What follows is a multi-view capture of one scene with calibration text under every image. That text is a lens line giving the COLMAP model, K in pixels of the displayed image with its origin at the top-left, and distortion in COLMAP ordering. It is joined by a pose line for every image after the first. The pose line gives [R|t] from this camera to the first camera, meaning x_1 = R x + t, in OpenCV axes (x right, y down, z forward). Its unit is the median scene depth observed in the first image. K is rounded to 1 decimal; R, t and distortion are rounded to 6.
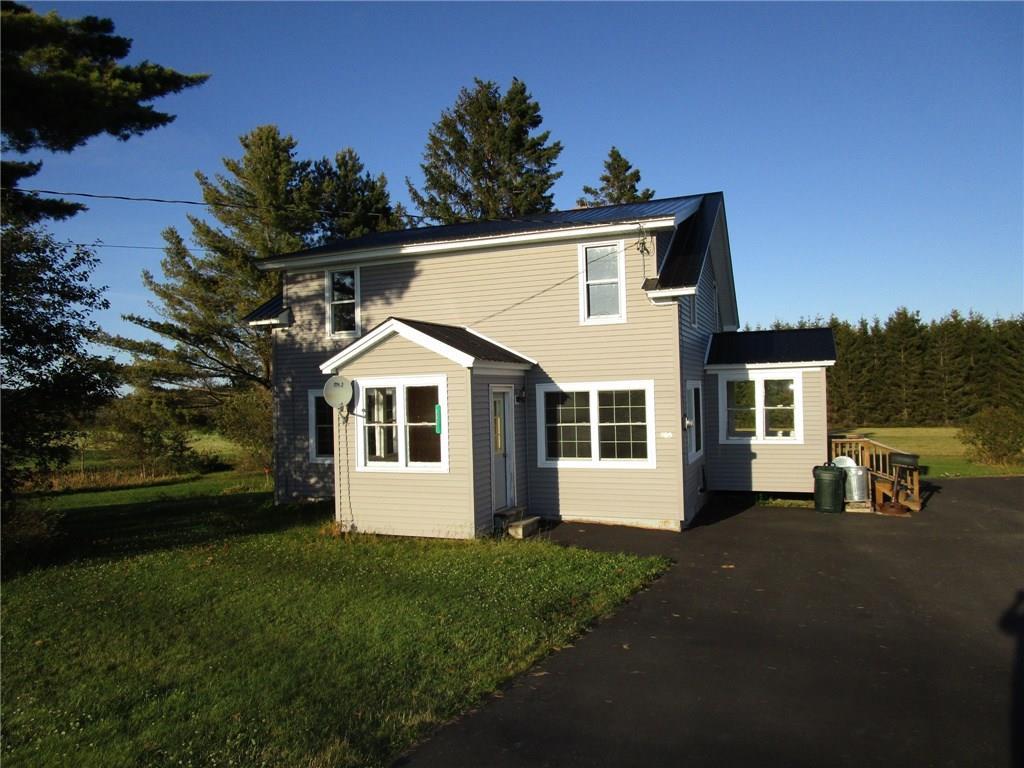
lens RADIAL K [[736.3, 0, 506.5], [0, 736.3, 383.8], [0, 0, 1]] dist [-0.022879, 0.001084]
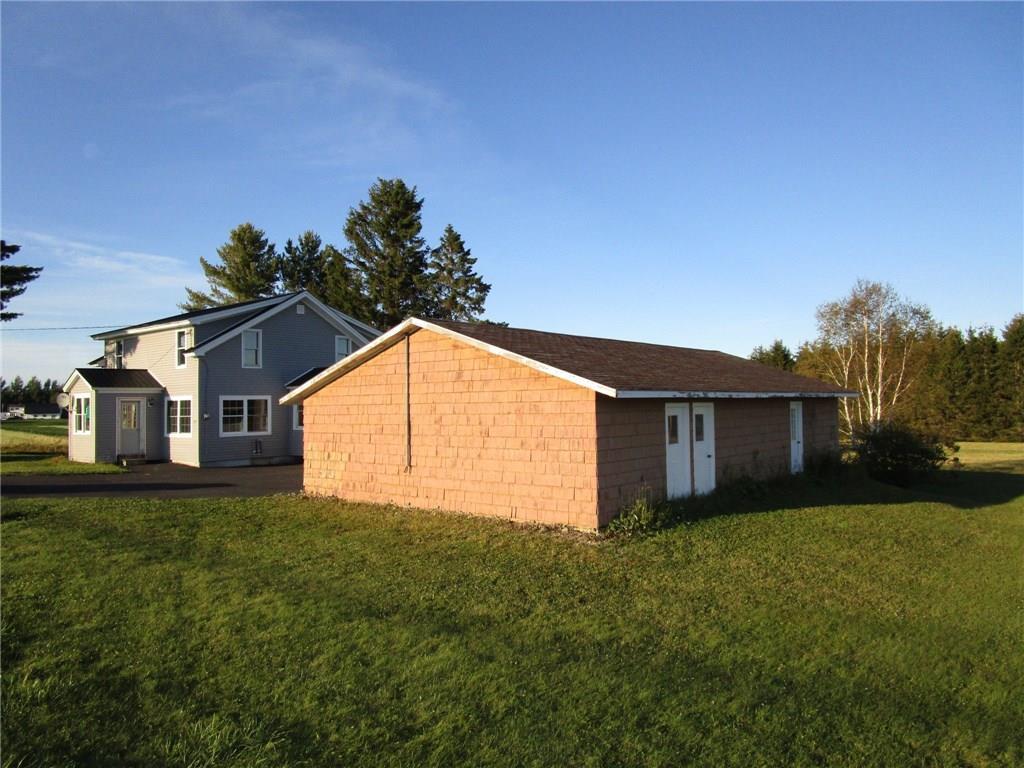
lens RADIAL K [[736.3, 0, 506.5], [0, 736.3, 383.8], [0, 0, 1]] dist [-0.022879, 0.001084]
pose [[0.951682, 0.002504, -0.307076, 1.626689], [-0.005653, 0.999940, -0.009367, -0.022797], [0.307034, 0.010650, 0.951639, -0.687501]]
